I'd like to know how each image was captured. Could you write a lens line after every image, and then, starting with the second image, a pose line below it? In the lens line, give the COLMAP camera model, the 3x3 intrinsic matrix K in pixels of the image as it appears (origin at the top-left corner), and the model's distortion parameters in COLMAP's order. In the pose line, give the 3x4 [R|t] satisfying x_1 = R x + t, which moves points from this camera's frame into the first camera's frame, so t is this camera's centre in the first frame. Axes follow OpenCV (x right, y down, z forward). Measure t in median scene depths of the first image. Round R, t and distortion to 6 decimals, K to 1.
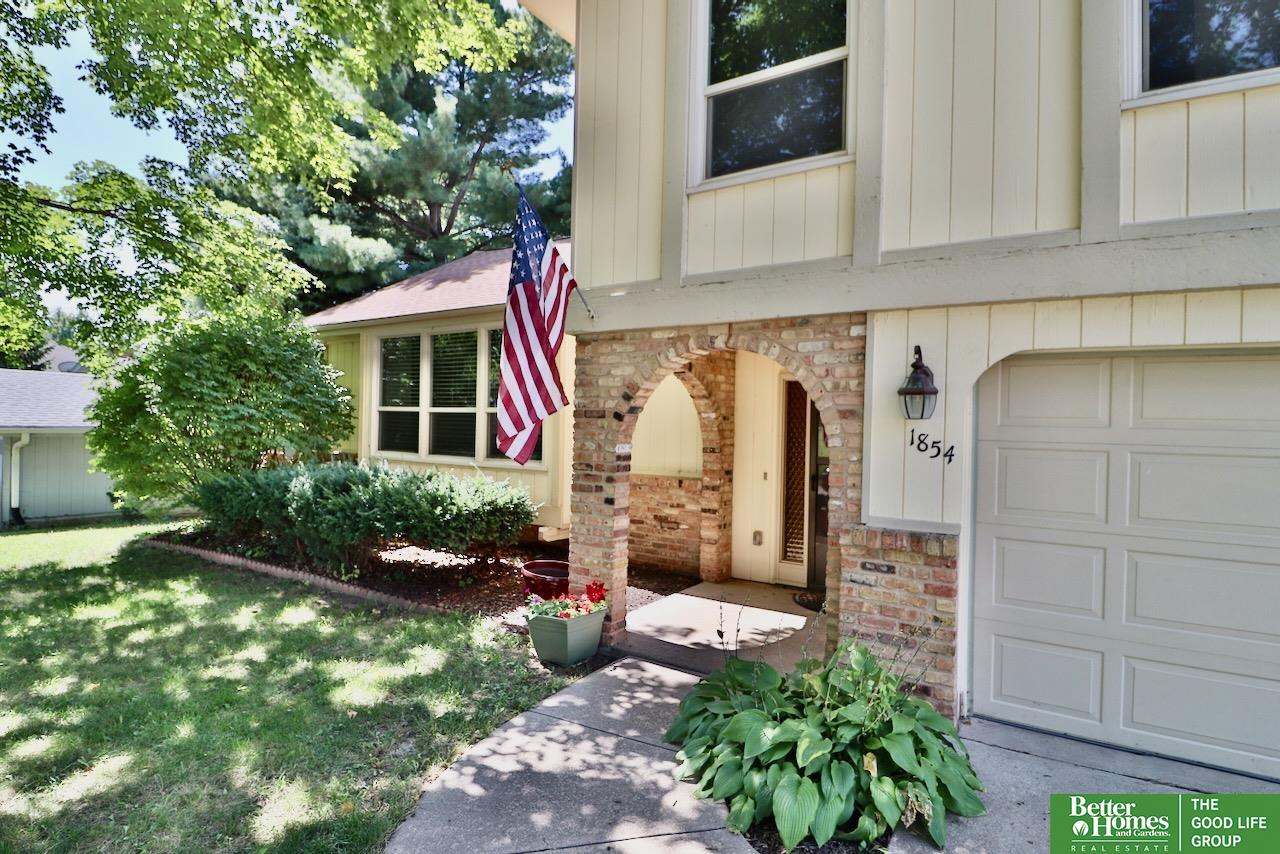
lens RADIAL K [[664.6, 0, 640.0], [0, 664.6, 427.0], [0, 0, 1]] dist [-0.003507, -0.000854]
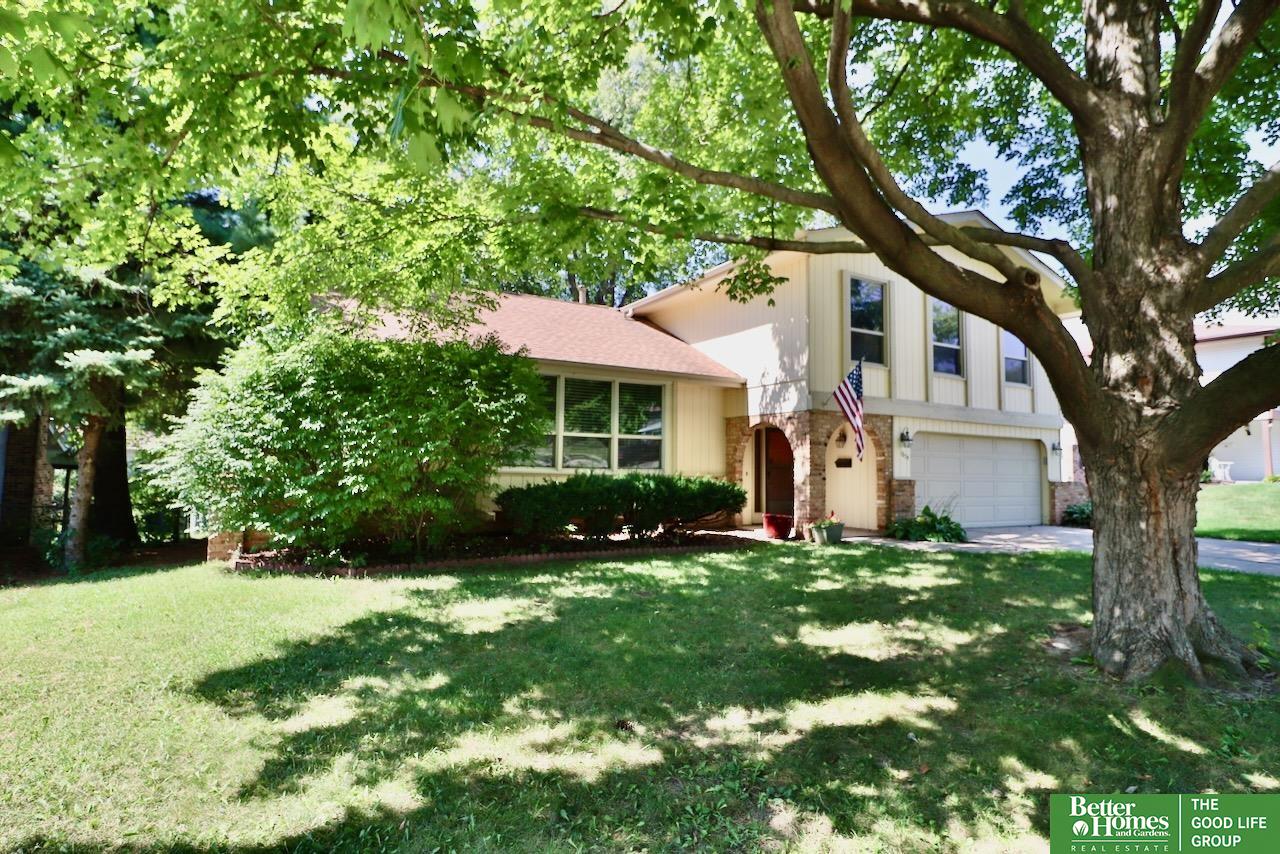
lens RADIAL K [[664.6, 0, 640.0], [0, 664.6, 427.0], [0, 0, 1]] dist [-0.003507, -0.000854]
pose [[0.486376, 0.049694, 0.872335, -1.934868], [0.003216, 0.998273, -0.058662, 0.044564], [-0.873744, 0.031337, 0.485376, 0.308724]]
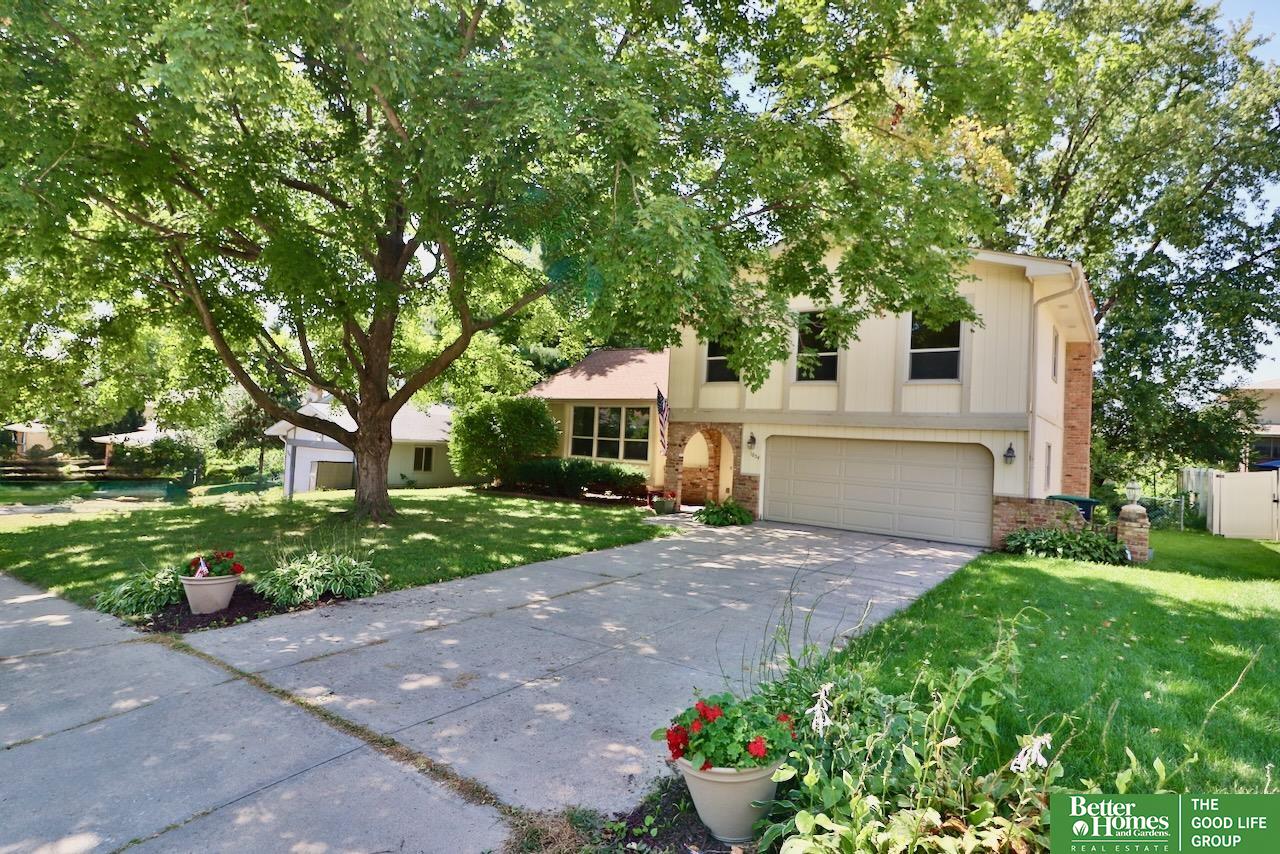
lens RADIAL K [[664.6, 0, 640.0], [0, 664.6, 427.0], [0, 0, 1]] dist [-0.003507, -0.000854]
pose [[0.996743, 0.033647, -0.073285, 0.007996], [-0.035870, 0.998929, -0.029240, -0.002789], [0.072223, 0.031773, 0.996882, -1.945152]]
